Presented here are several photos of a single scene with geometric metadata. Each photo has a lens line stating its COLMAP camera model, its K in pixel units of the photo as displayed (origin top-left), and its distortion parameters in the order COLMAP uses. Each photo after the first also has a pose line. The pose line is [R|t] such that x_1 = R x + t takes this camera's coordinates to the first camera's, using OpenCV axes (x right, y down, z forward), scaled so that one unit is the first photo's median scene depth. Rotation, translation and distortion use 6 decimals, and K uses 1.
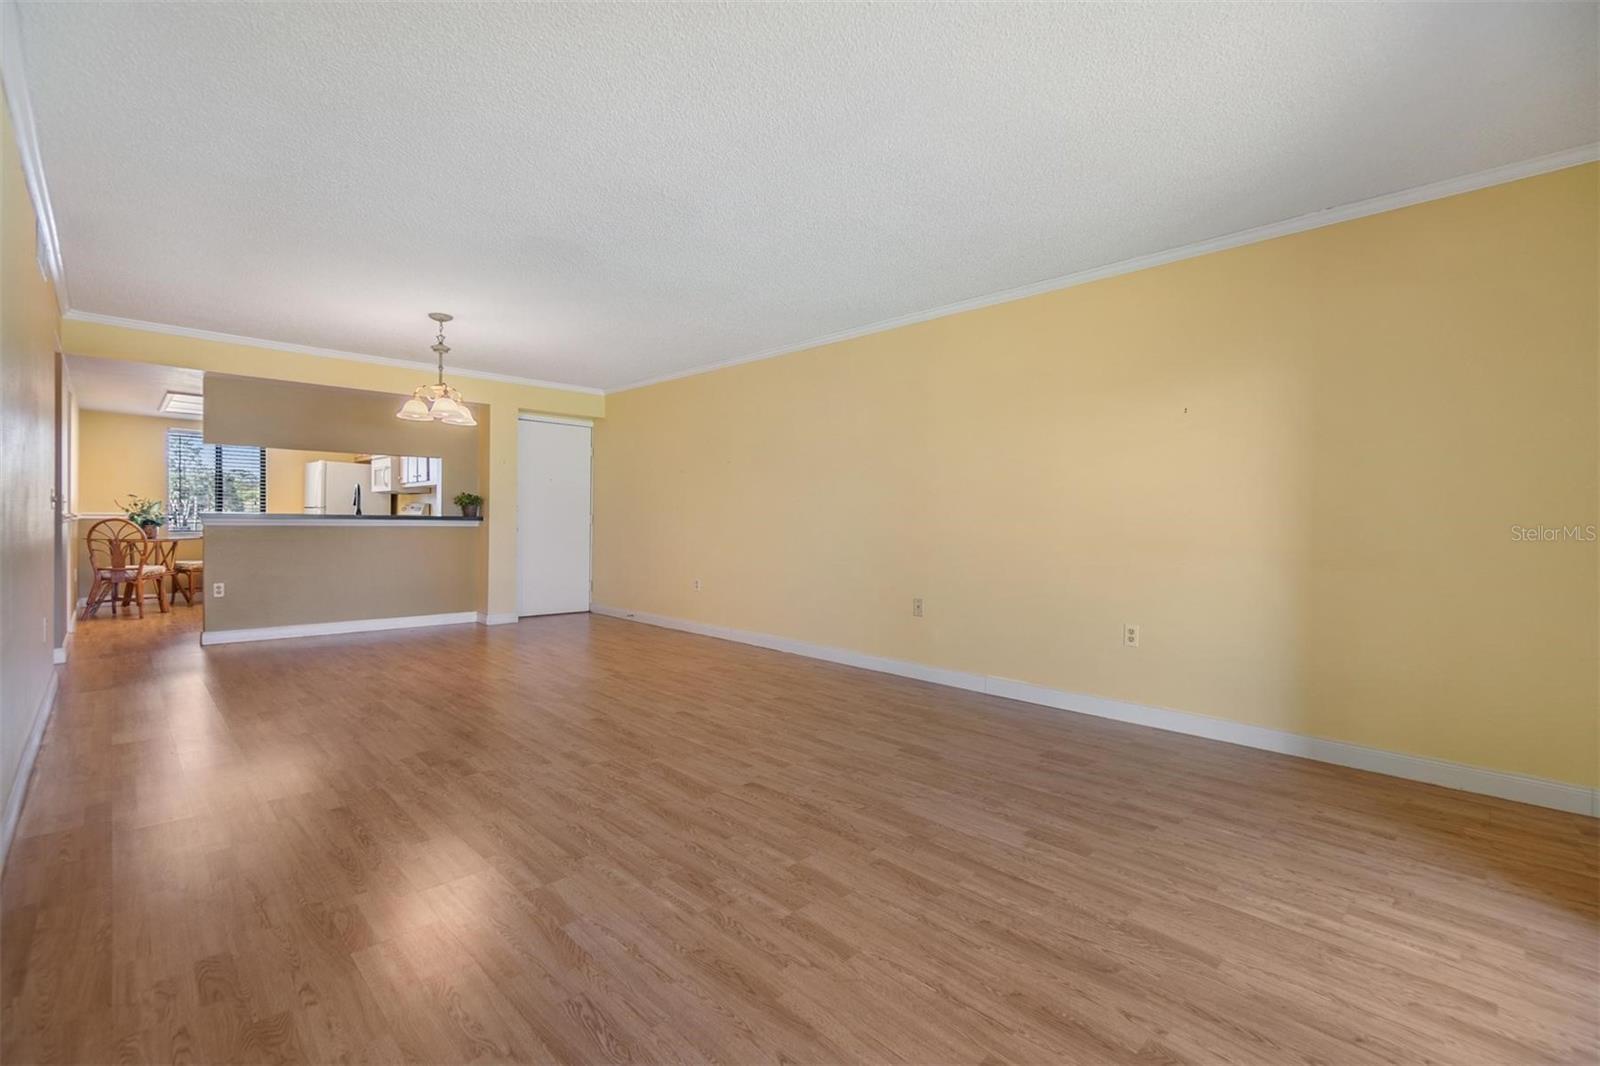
lens RADIAL K [[704.1, 0, 802.2], [0, 704.1, 530.2], [0, 0, 1]] dist [-0.001093, -0.000436]
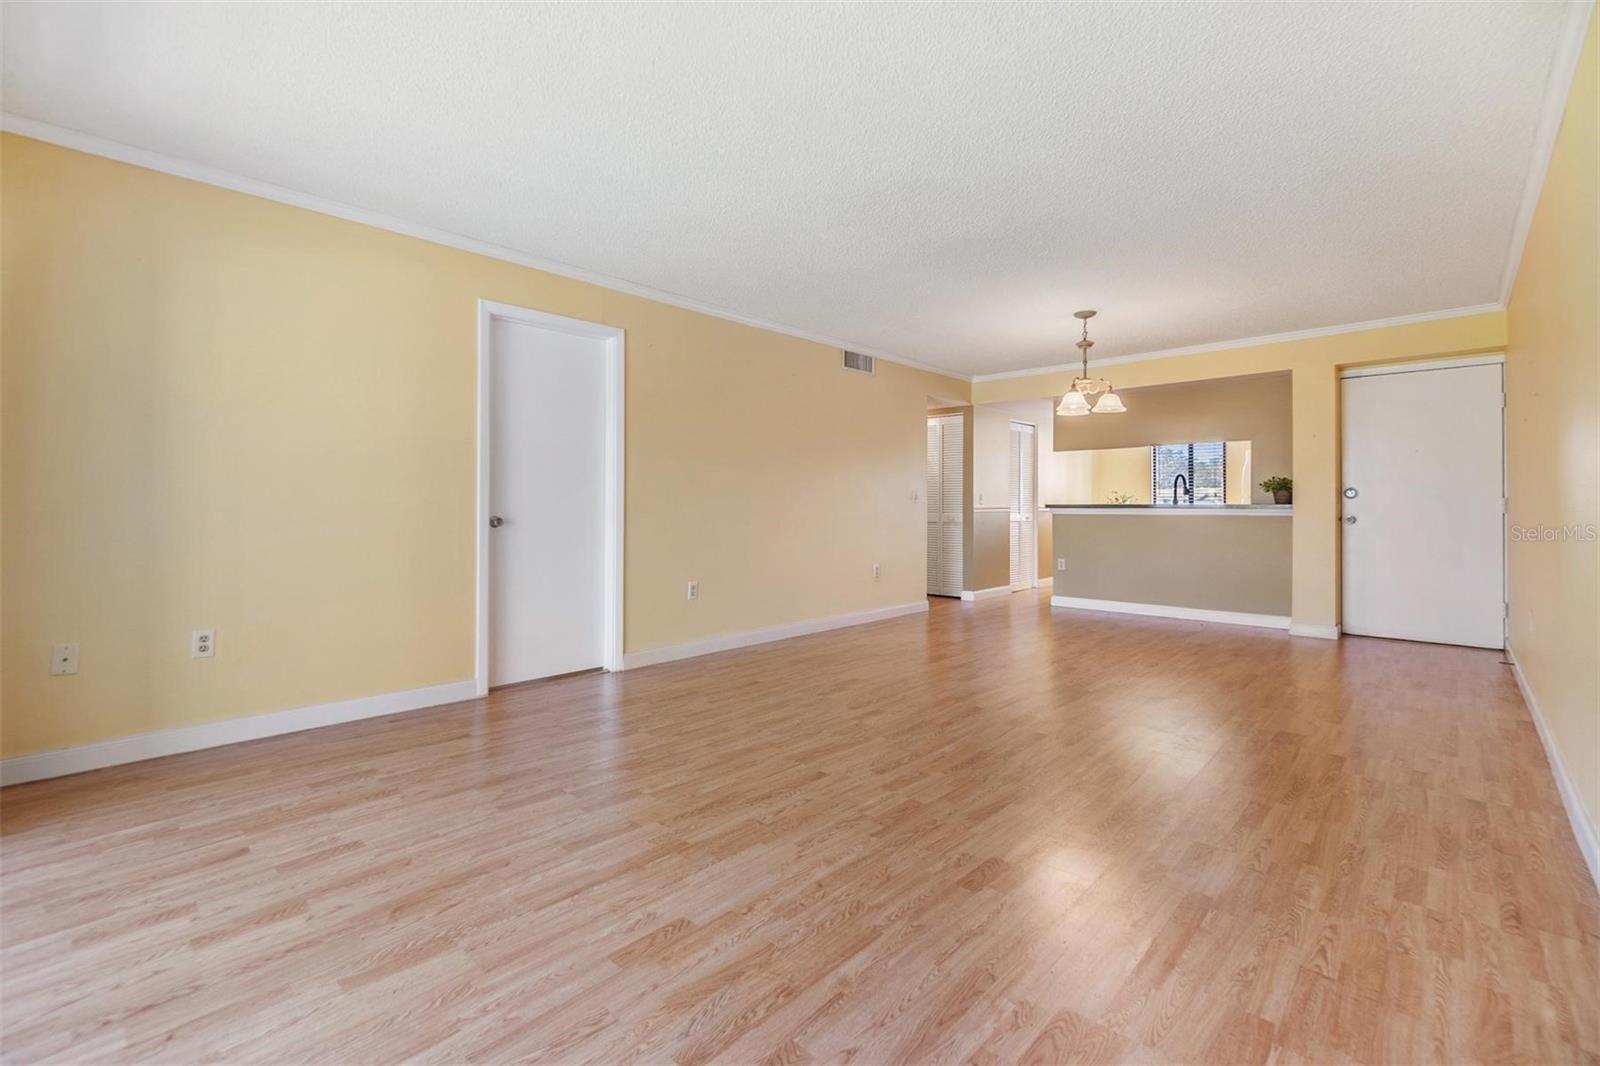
lens RADIAL K [[704.1, 0, 781.5], [0, 704.1, 511.1], [0, 0, 1]] dist [-0.001093, -0.000436]
pose [[0.022377, -0.005653, -0.999734, 1.009932], [-0.014149, 0.999882, -0.005971, 0.004313], [0.999649, 0.014279, 0.022294, 1.027750]]
